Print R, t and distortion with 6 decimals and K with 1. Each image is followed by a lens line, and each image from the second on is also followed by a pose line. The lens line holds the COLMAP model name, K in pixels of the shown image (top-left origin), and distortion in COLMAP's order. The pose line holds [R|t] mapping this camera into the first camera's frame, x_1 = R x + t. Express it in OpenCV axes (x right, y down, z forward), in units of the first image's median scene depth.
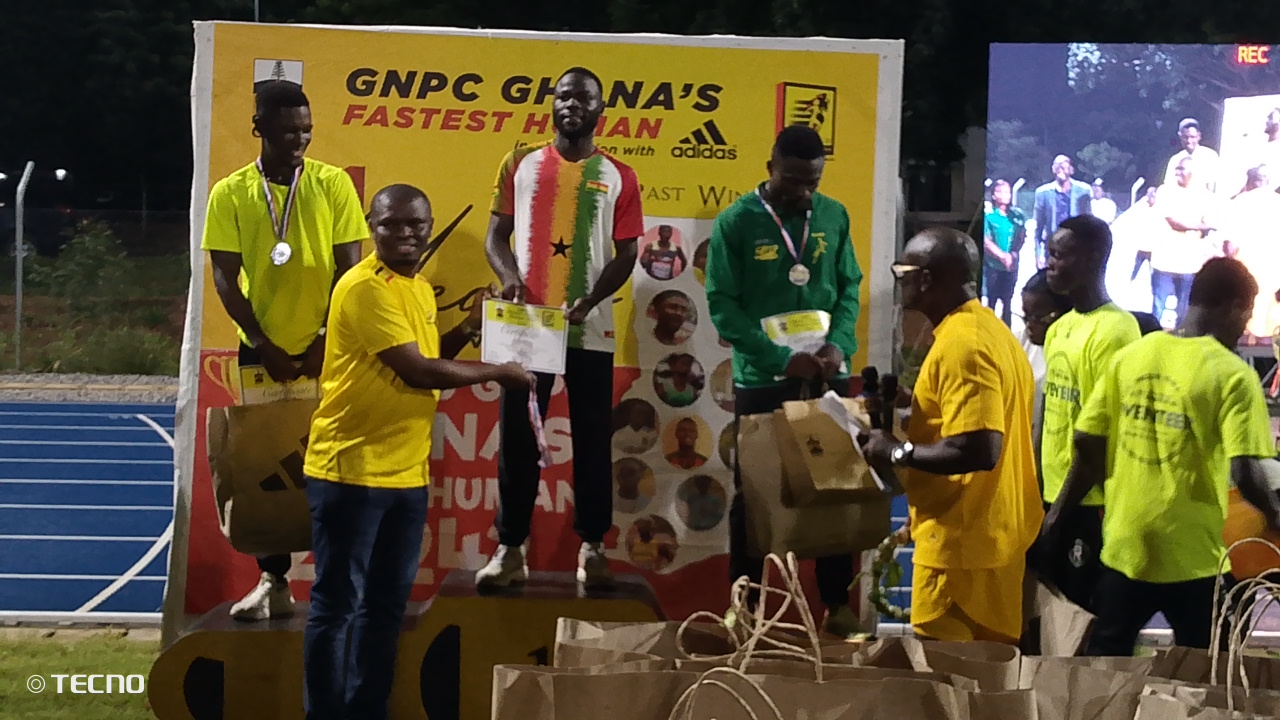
lens RADIAL K [[2258.8, 0, 681.5], [0, 2258.8, 362.4], [0, 0, 1]] dist [0.373578, -2.002132]
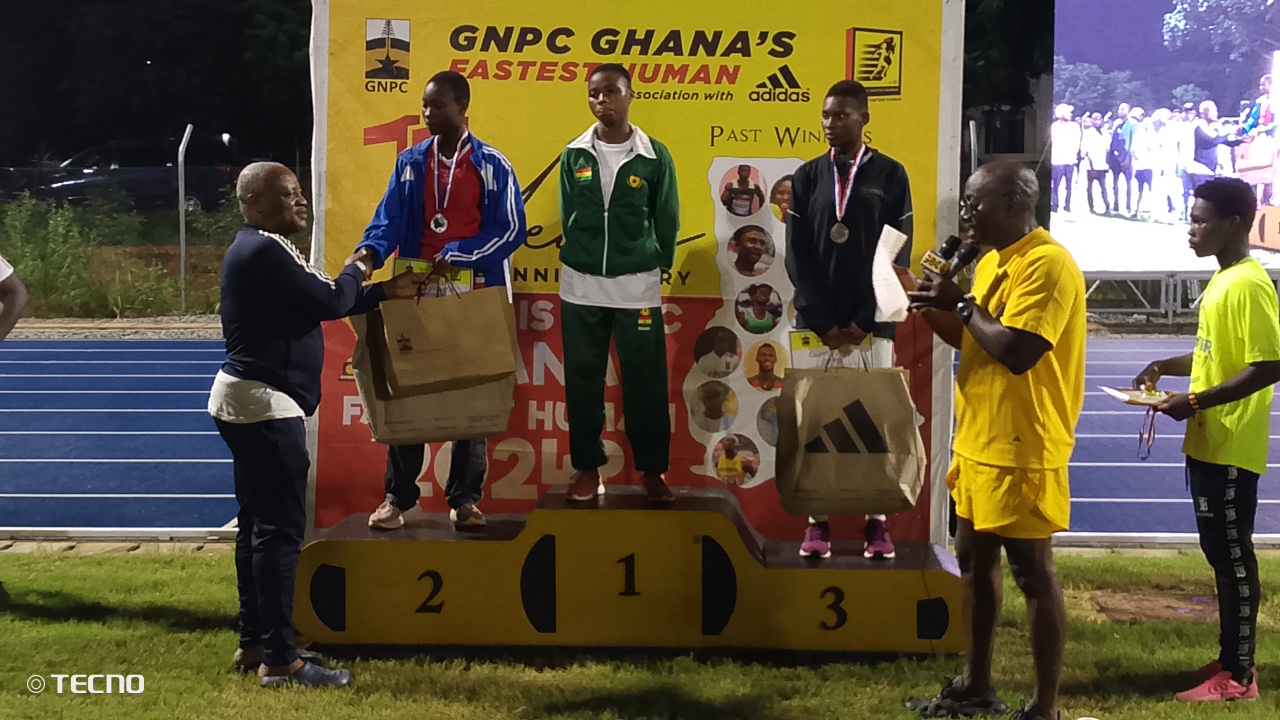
lens RADIAL K [[2263.6, 0, 657.7], [0, 2263.6, 362.4], [0, 0, 1]] dist [0.350359, -1.945064]
pose [[0.999087, -0.014576, -0.040165, -0.006291], [0.016076, 0.999175, 0.037286, -0.007668], [0.039588, -0.037898, 0.998497, -0.083602]]
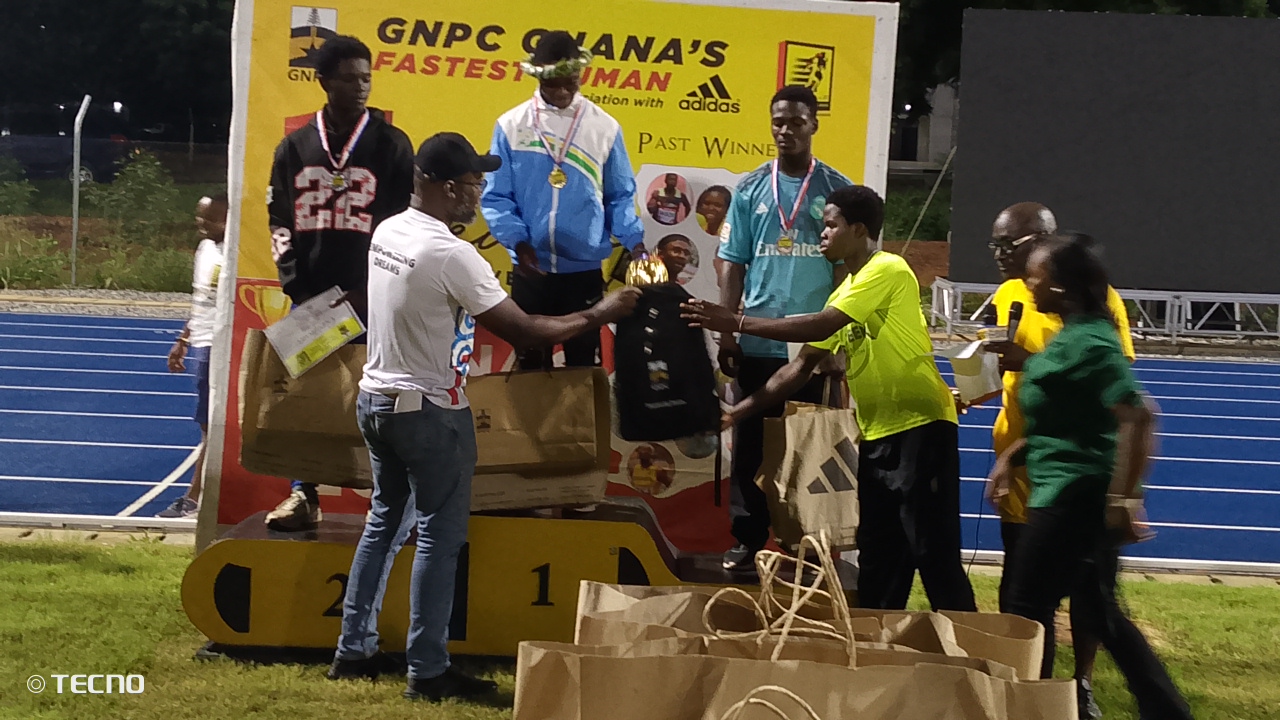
lens RADIAL K [[2000.3, 0, 652.9], [0, 2000.3, 355.4], [0, 0, 1]] dist [0.419351, -2.207501]
pose [[0.999632, 0.026290, -0.006675, -0.007399], [-0.026051, 0.999097, 0.033573, -0.006187], [0.007551, -0.033386, 0.999414, 0.048183]]
